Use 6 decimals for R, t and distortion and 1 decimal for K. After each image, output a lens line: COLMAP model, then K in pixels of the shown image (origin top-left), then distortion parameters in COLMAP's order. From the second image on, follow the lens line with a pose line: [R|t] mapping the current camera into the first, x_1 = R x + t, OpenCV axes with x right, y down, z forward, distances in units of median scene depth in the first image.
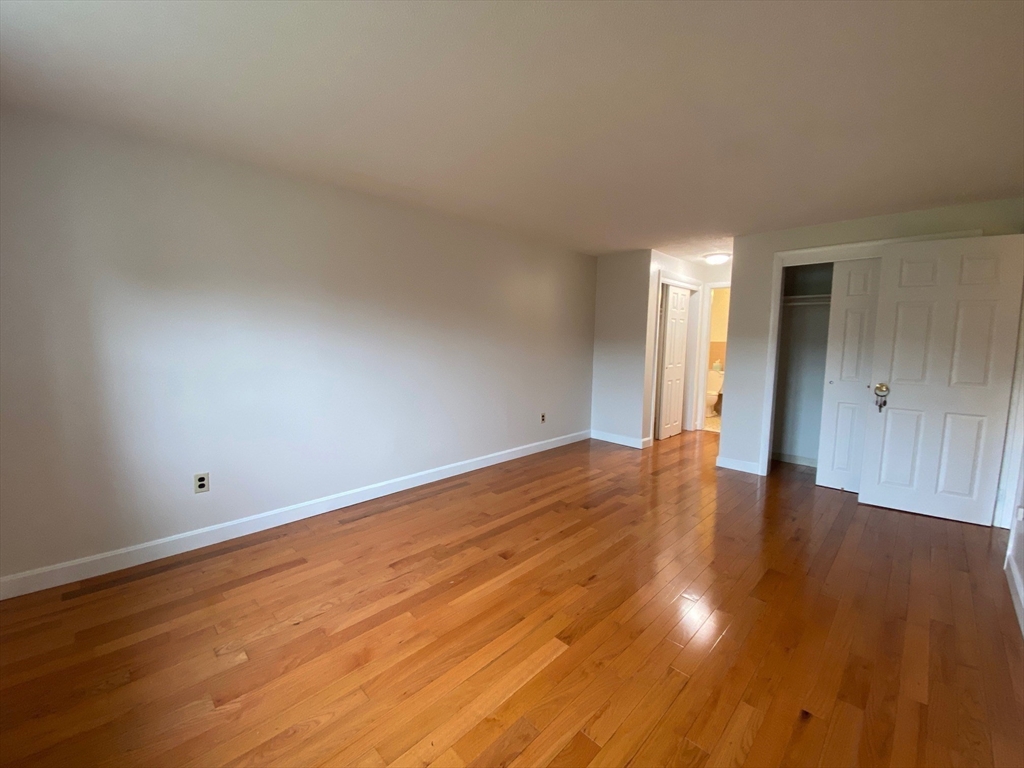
lens RADIAL K [[414.2, 0, 510.7], [0, 414.2, 382.8], [0, 0, 1]] dist [0.023008, -0.022134]
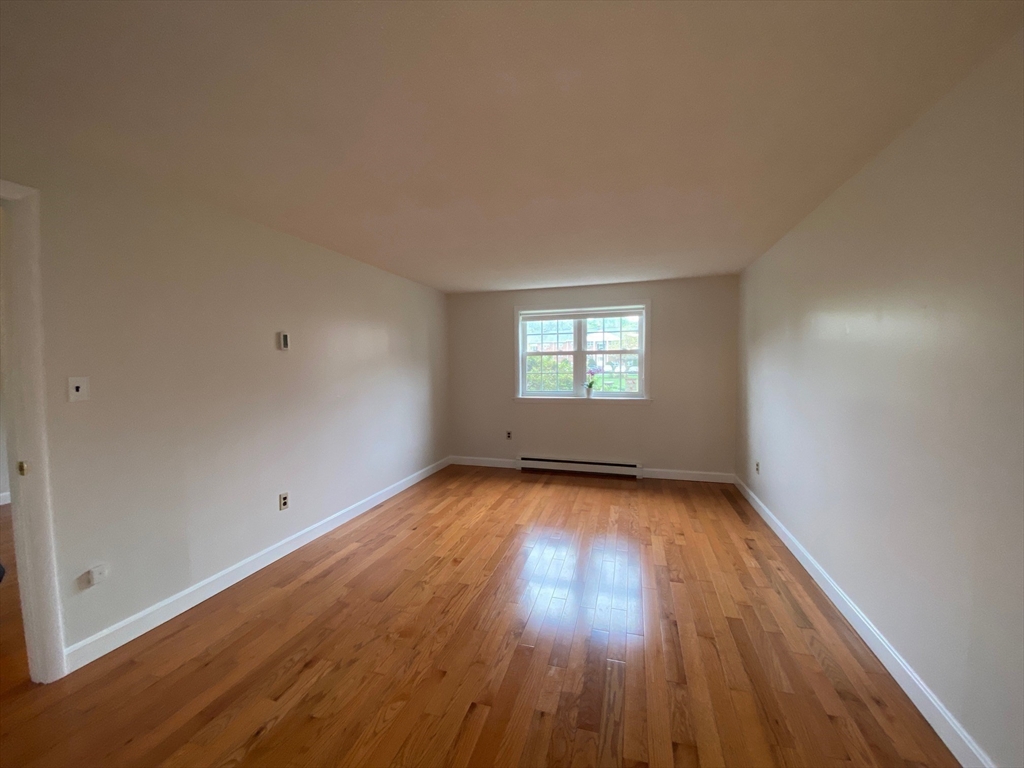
lens RADIAL K [[413.1, 0, 513.6], [0, 413.1, 380.3], [0, 0, 1]] dist [0.036029, -0.023139]
pose [[-0.873710, 0.012752, -0.486280, 0.796282], [-0.058667, 0.989597, 0.131360, -0.229538], [0.482896, 0.143299, -0.863873, 1.874665]]
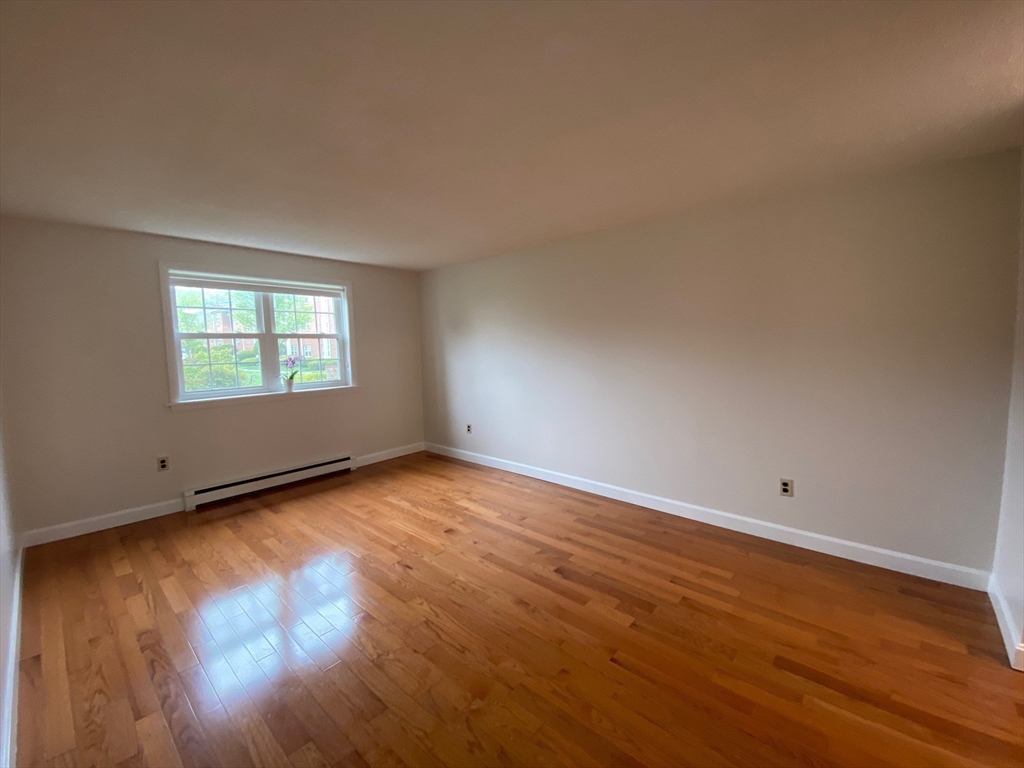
lens RADIAL K [[414.2, 0, 510.7], [0, 414.2, 382.8], [0, 0, 1]] dist [0.023008, -0.022134]
pose [[0.058539, 0.078746, -0.995174, 1.206466], [-0.089420, 0.993290, 0.073337, -0.134758], [0.994272, 0.084696, 0.065188, 1.066601]]
